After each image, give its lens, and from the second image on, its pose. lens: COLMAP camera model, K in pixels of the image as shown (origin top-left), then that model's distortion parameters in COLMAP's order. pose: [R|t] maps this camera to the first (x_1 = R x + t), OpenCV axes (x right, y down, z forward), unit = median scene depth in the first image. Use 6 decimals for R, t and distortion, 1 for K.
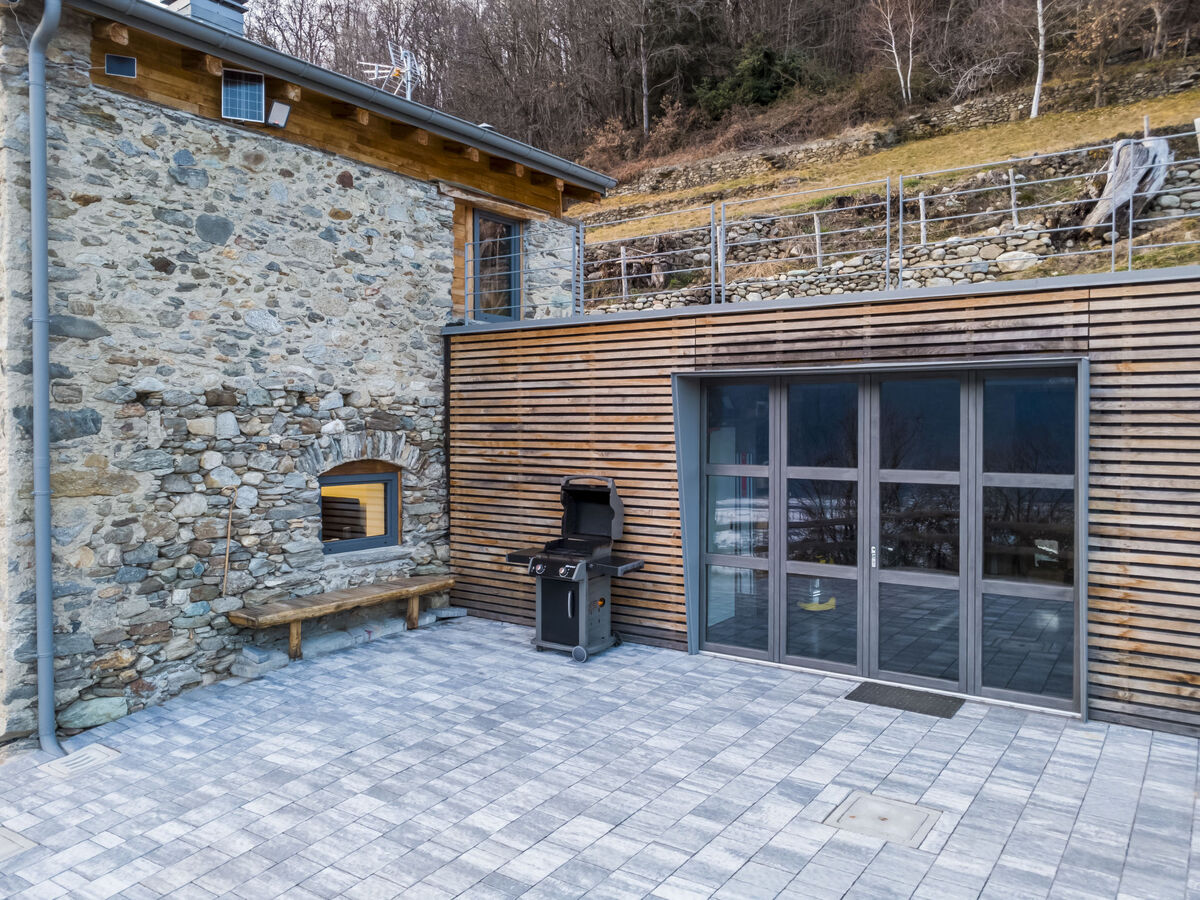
lens RADIAL K [[853.7, 0, 601.9], [0, 853.7, 431.9], [0, 0, 1]] dist [0.001225, 0.000143]
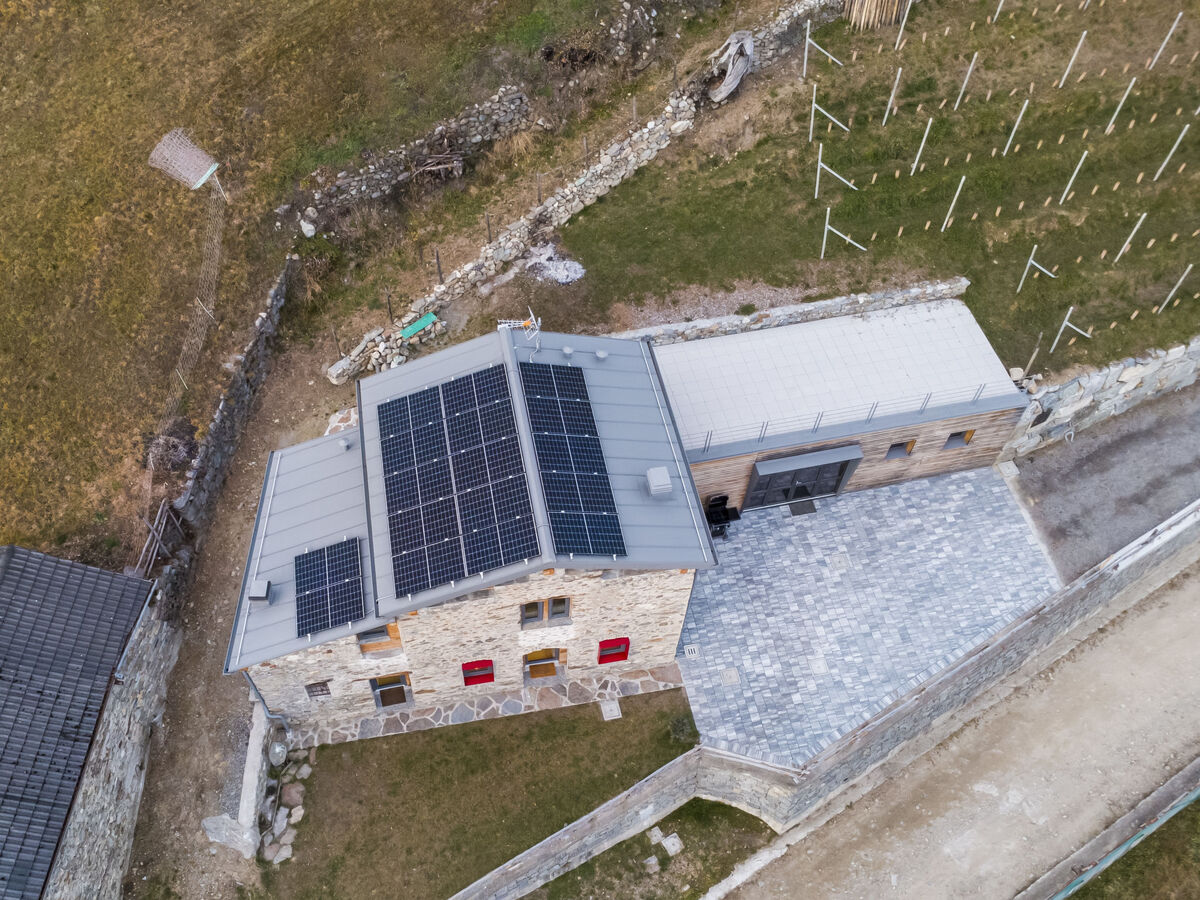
lens RADIAL K [[1031.3, 0, 535.9], [0, 1031.3, 454.2], [0, 0, 1]] dist [0.009206, -0.001782]
pose [[0.704240, -0.568886, 0.424753, -1.961872], [0.016009, 0.610848, 0.791586, -2.971133], [-0.709782, -0.550667, 0.439291, -0.073516]]
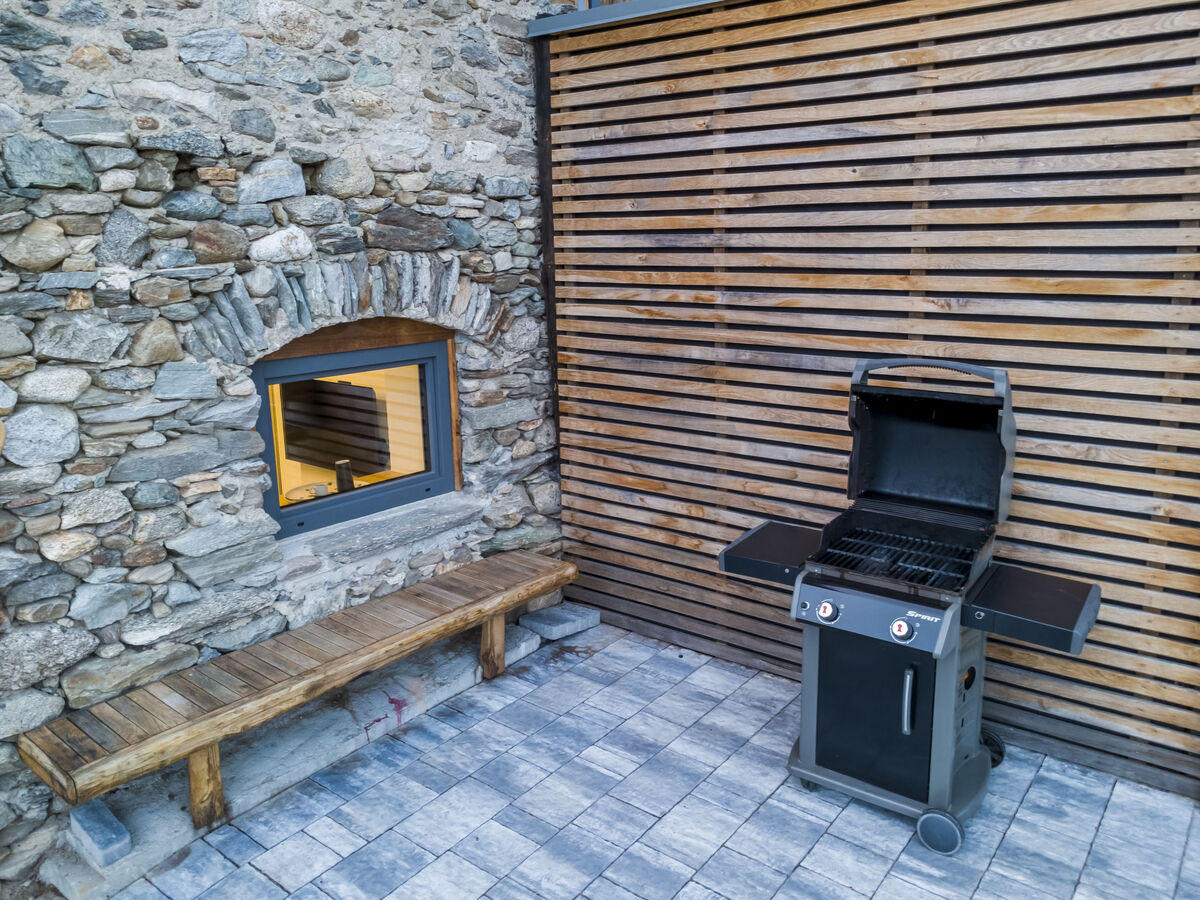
lens RADIAL K [[898.0, 0, 678.6], [0, 898.0, 392.7], [0, 0, 1]] dist [0.000986, -0.001825]
pose [[0.999957, -0.009103, 0.001619, -0.129166], [0.008720, 0.986694, 0.162352, -0.003889], [-0.003075, -0.162330, 0.986732, 0.581407]]
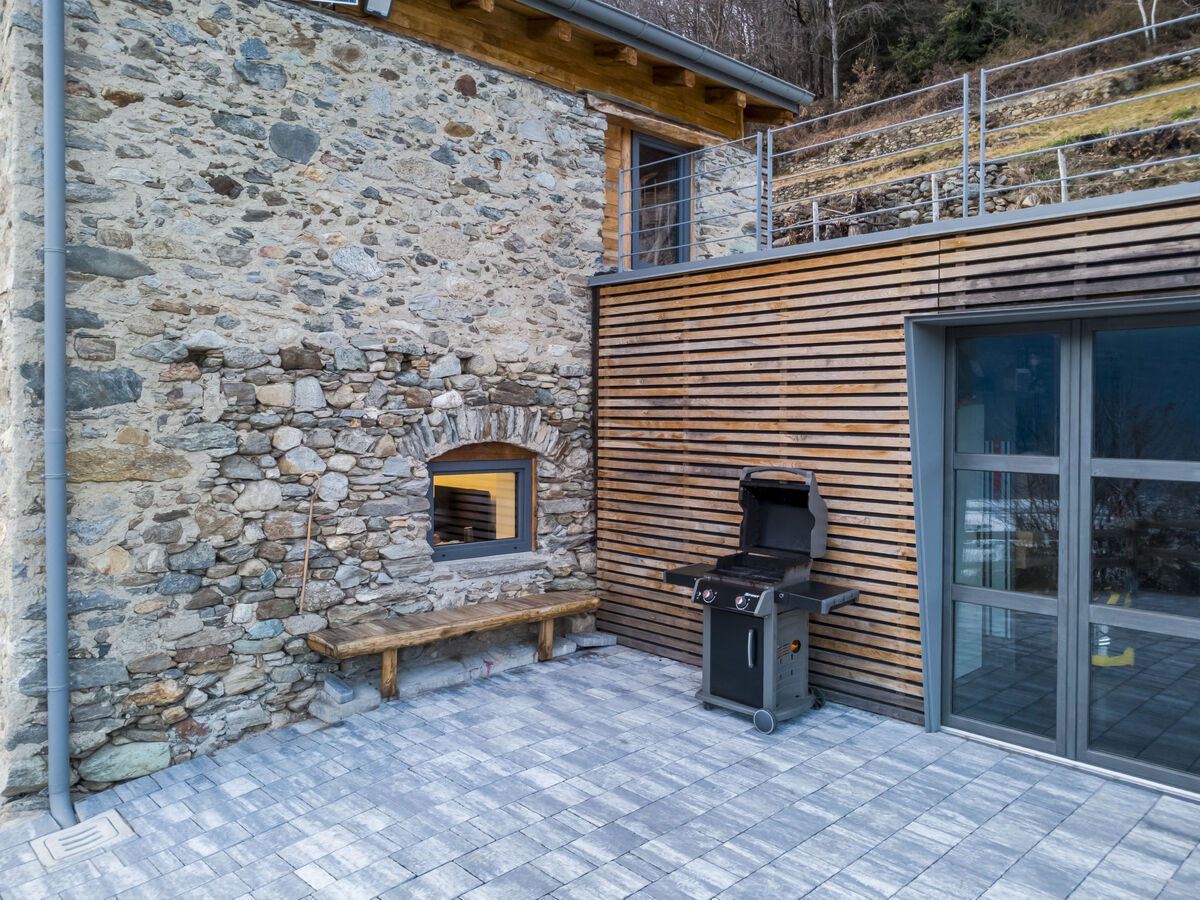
lens RADIAL K [[863.9, 0, 616.5], [0, 863.9, 419.1], [0, 0, 1]] dist [-0.003536, 0.007878]
pose [[0.981802, 0.007342, -0.189765, -0.011508], [-0.008618, 0.999945, -0.005897, 0.016099], [0.189712, 0.007425, 0.981812, 0.259132]]
